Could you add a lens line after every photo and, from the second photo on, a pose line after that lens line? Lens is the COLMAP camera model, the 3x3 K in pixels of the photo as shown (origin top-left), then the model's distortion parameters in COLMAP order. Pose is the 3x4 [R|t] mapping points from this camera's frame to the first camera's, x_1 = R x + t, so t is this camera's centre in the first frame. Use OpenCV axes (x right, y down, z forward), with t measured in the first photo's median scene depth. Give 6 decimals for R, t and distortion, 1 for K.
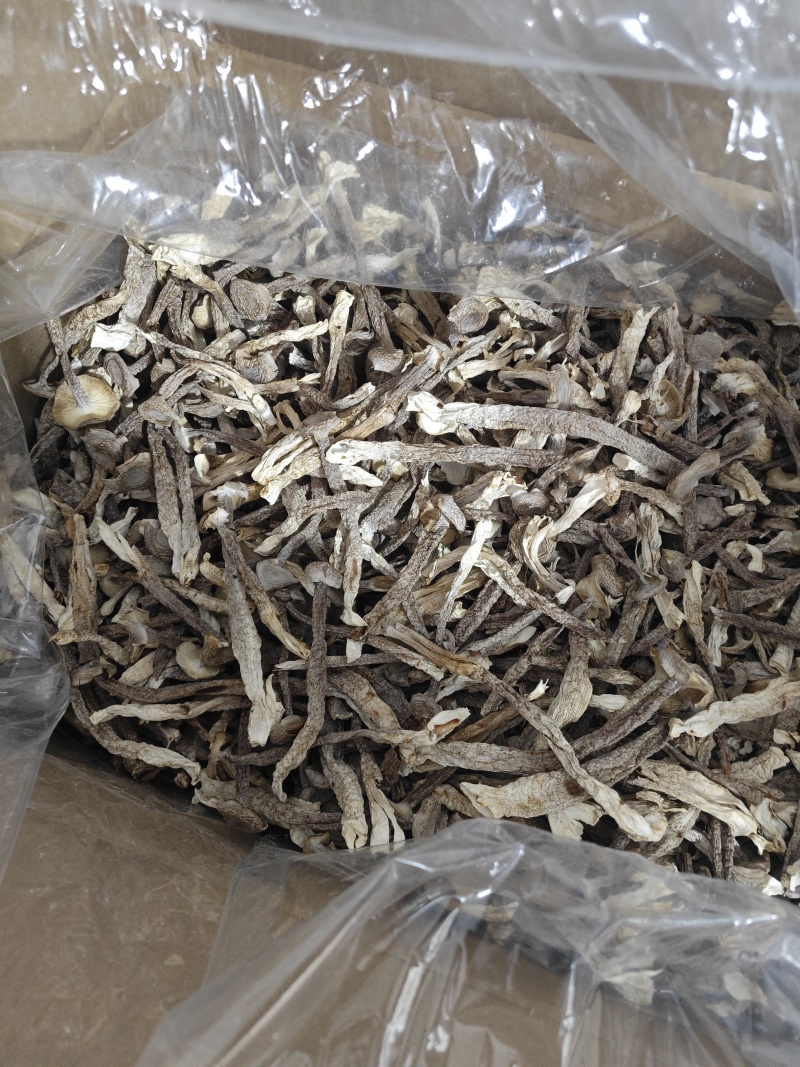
lens RADIAL K [[716.4, 0, 400.0], [0, 716.4, 533.5], [0, 0, 1]] dist [0.044841, 0.000856]
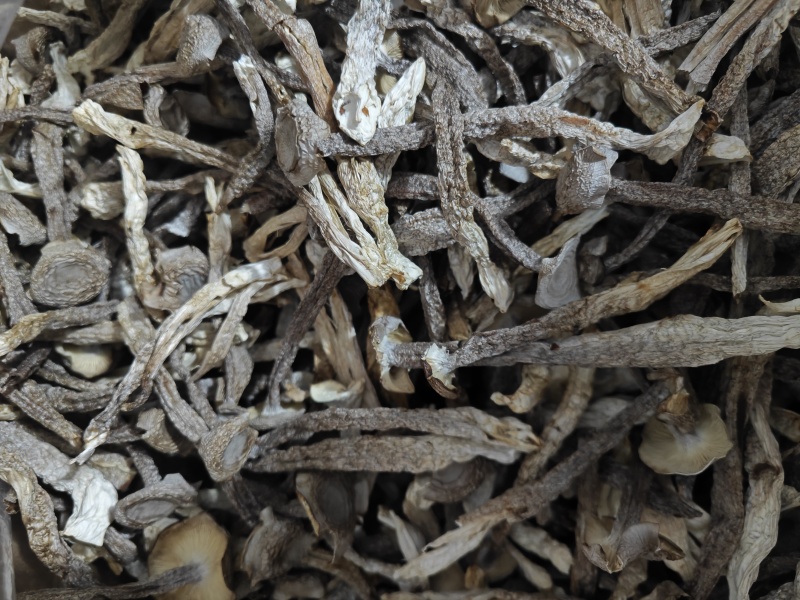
lens RADIAL K [[563.1, 0, 400.0], [0, 563.1, 300.0], [0, 0, 1]] dist [-0.004962, -0.002164]
pose [[0.155591, -0.987805, 0.005773, -0.198453], [0.986072, 0.155661, 0.058578, -0.078132], [-0.058763, -0.003421, 0.998266, 0.540768]]
